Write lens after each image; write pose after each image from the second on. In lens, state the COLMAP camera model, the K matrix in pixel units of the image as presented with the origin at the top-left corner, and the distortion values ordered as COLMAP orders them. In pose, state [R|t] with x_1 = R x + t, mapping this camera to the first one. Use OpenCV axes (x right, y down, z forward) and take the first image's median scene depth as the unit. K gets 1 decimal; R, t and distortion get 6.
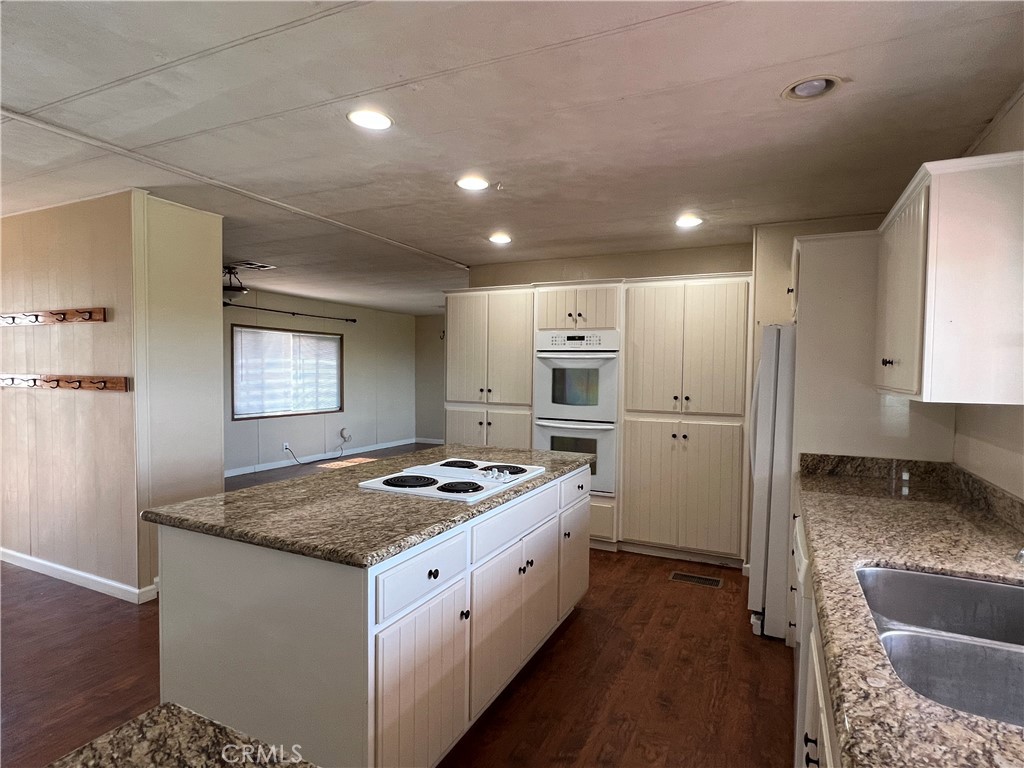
lens RADIAL K [[558.6, 0, 508.8], [0, 558.6, 390.8], [0, 0, 1]] dist [-0.000955, 0.000129]
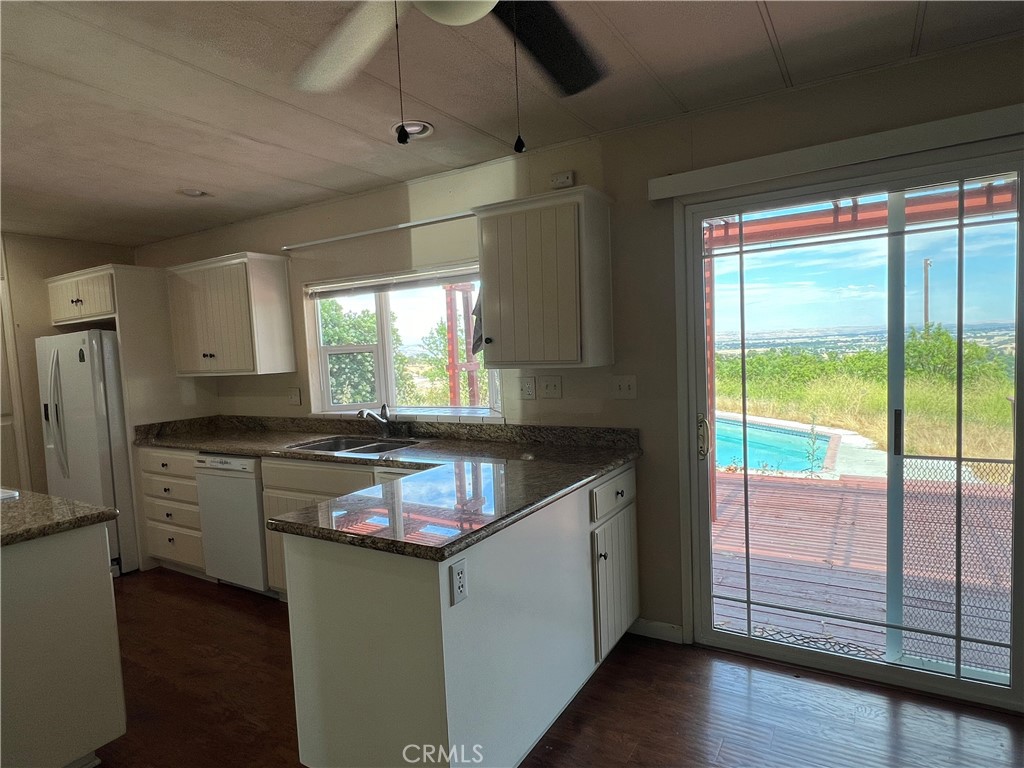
lens RADIAL K [[591.4, 0, 507.1], [0, 591.4, 394.1], [0, 0, 1]] dist [-0.000765, -0.001237]
pose [[0.097005, -0.092184, 0.991006, -0.560506], [0.088489, 0.992557, 0.083667, -0.003505], [-0.991342, 0.079577, 0.104440, -0.032754]]
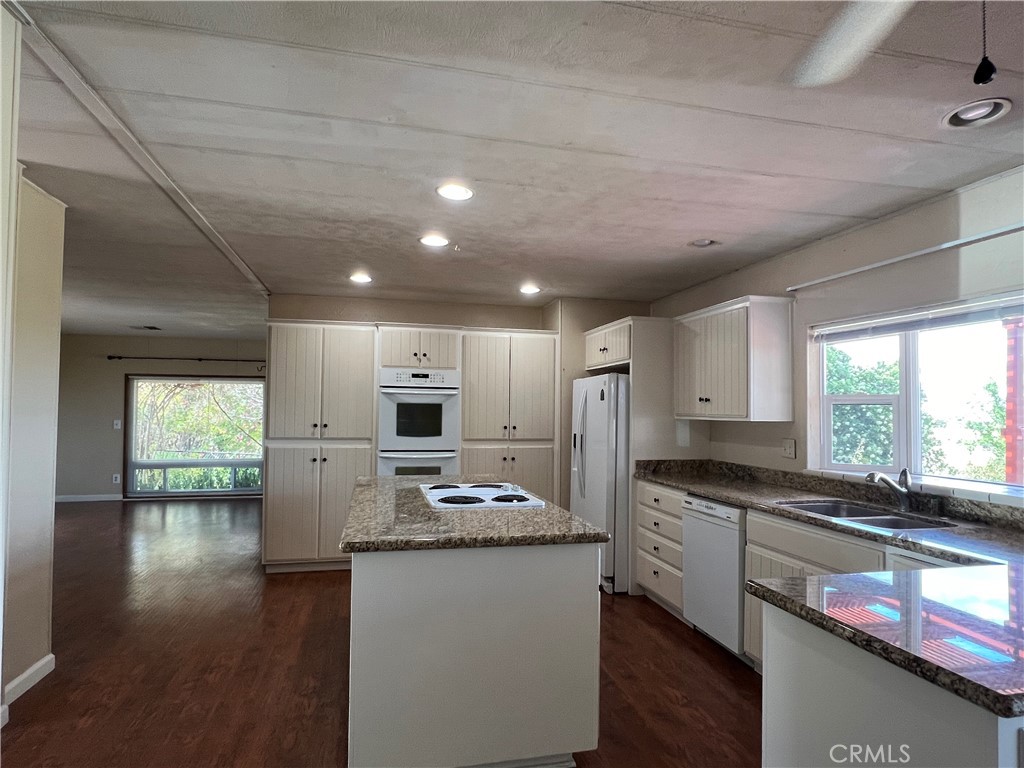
lens RADIAL K [[591.4, 0, 507.1], [0, 591.4, 394.1], [0, 0, 1]] dist [-0.000765, -0.001237]
pose [[0.777921, 0.013269, 0.628222, -0.517550], [0.023232, 0.998486, -0.049858, 0.003970], [-0.627932, 0.053380, 0.776435, -0.011533]]
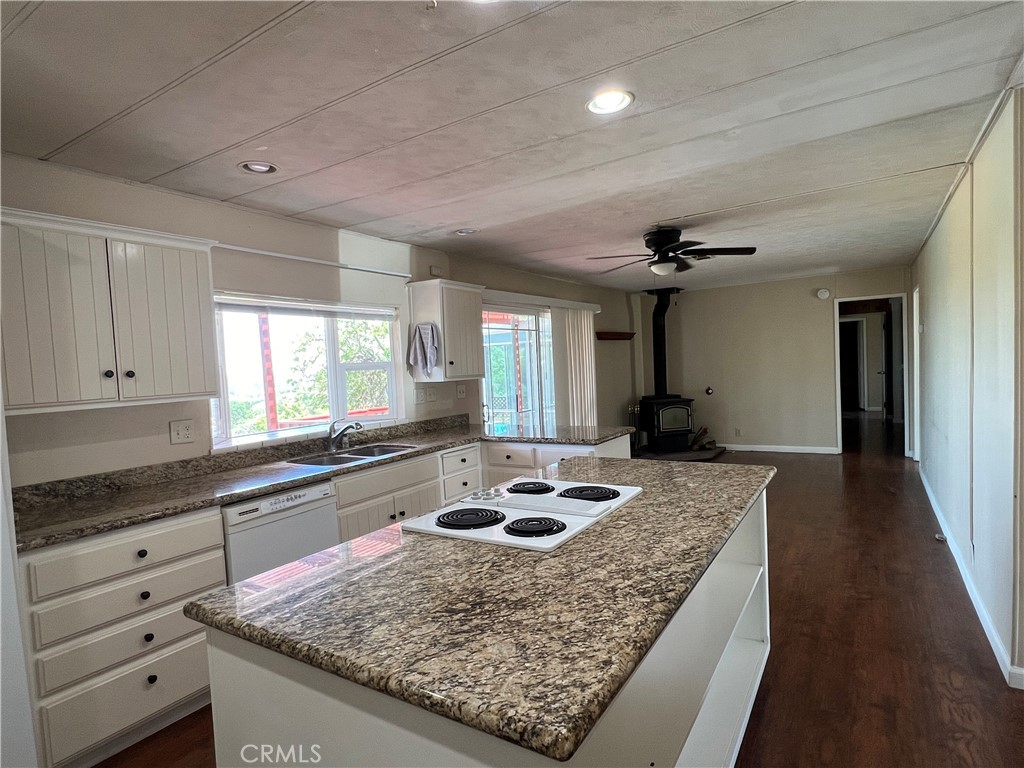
lens RADIAL K [[558.6, 0, 508.8], [0, 558.6, 390.8], [0, 0, 1]] dist [-0.000955, 0.000129]
pose [[-0.992764, 0.029538, 0.116394, -0.094360], [0.040049, 0.995223, 0.089033, -0.047370], [-0.113208, 0.093050, -0.989205, 1.100915]]
